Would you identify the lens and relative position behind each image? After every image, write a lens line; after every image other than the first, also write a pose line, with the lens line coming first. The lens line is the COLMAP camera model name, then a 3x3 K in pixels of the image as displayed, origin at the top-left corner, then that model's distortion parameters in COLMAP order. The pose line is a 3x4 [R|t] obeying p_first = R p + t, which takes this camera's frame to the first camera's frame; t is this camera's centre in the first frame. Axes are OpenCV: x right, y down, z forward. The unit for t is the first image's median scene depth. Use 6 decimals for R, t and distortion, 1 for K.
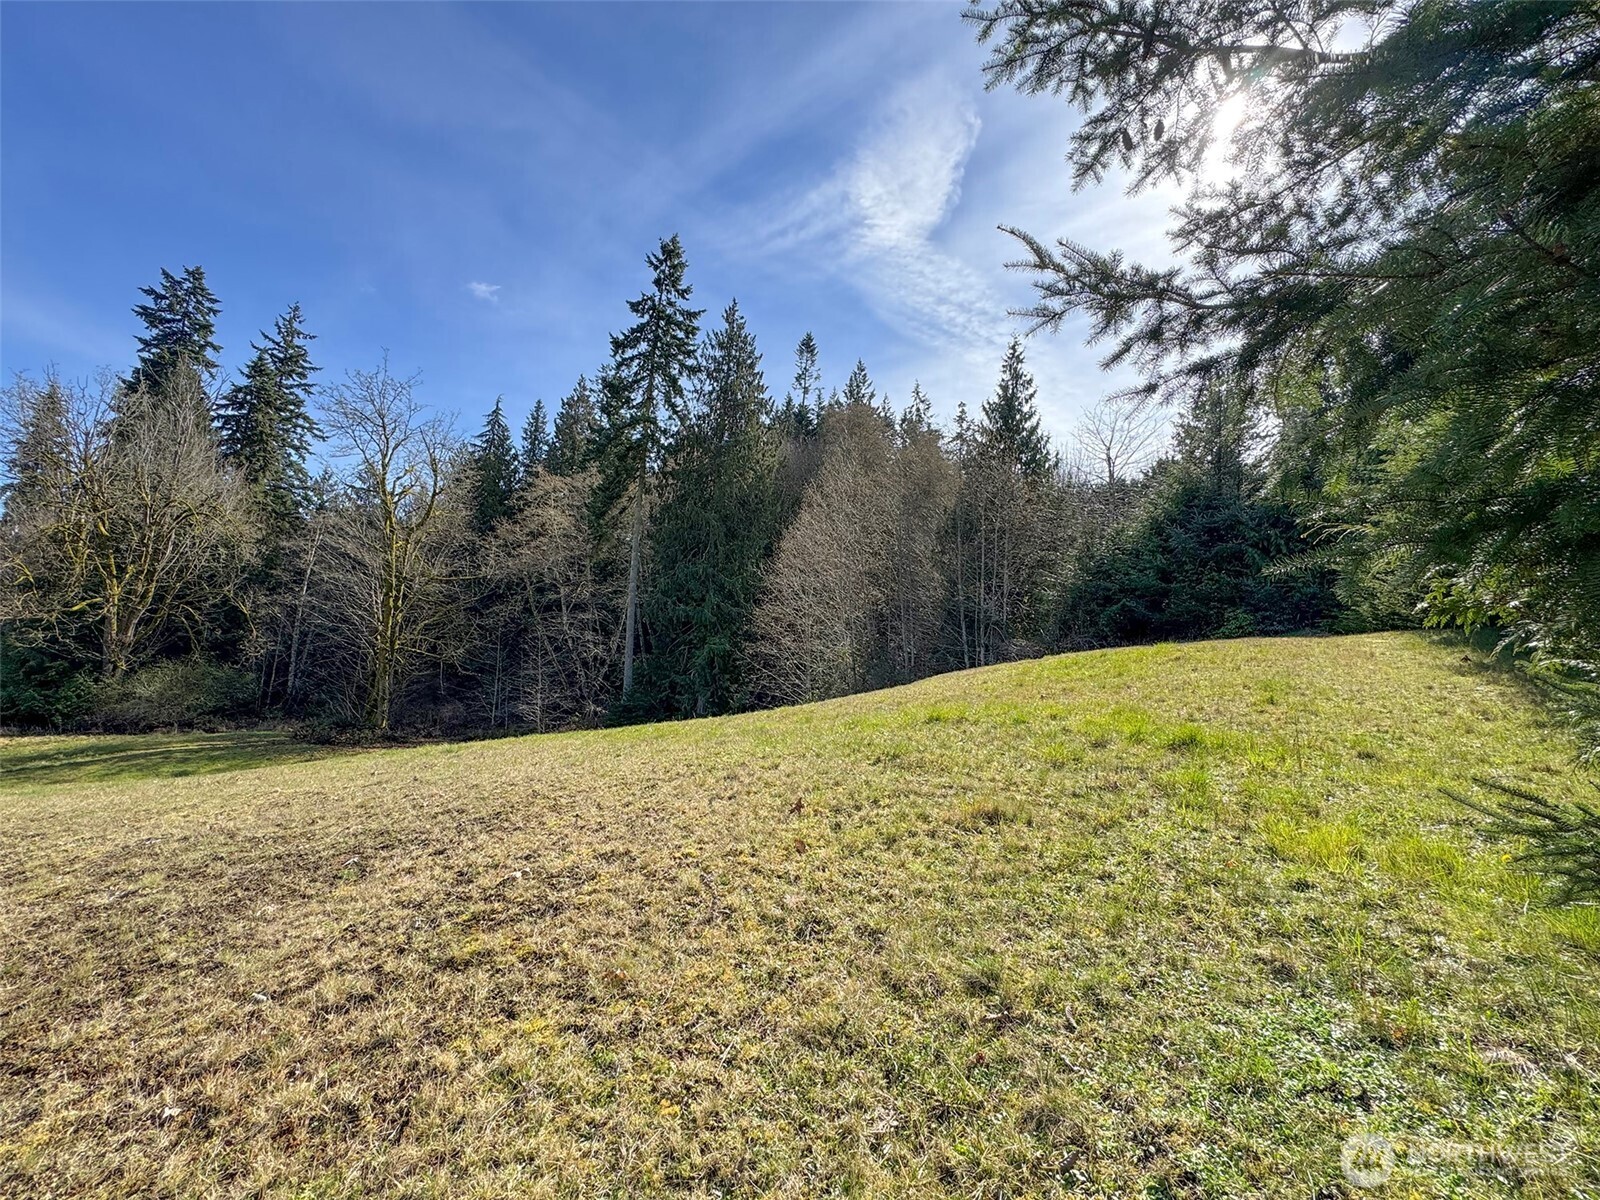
lens RADIAL K [[639.1, 0, 800.0], [0, 639.1, 600.0], [0, 0, 1]] dist [0.000166, 0.000297]
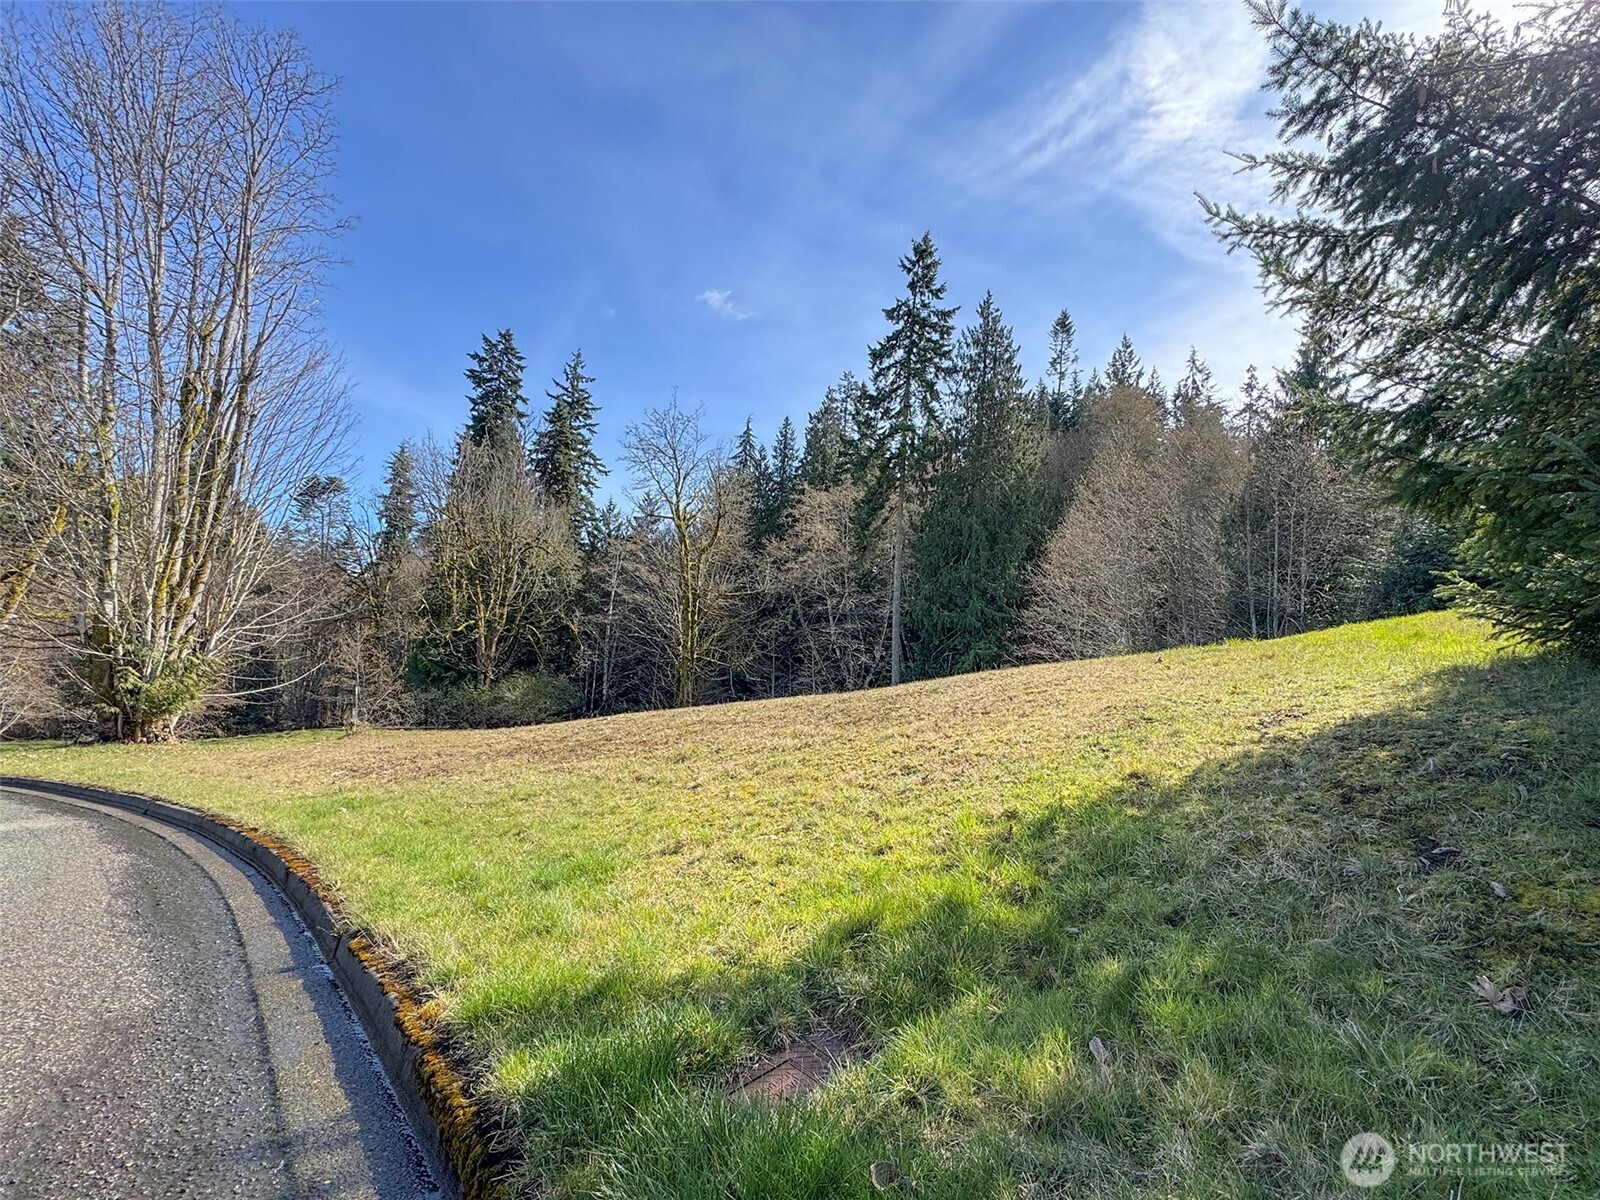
lens RADIAL K [[696.8, 0, 871.4], [0, 696.8, 655.9], [0, 0, 1]] dist [-0.001287, 0.000055]
pose [[0.968351, -0.016100, -0.249071, -0.041861], [0.030795, 0.997999, 0.055216, 0.022307], [0.247684, -0.061139, 0.966910, -0.161450]]
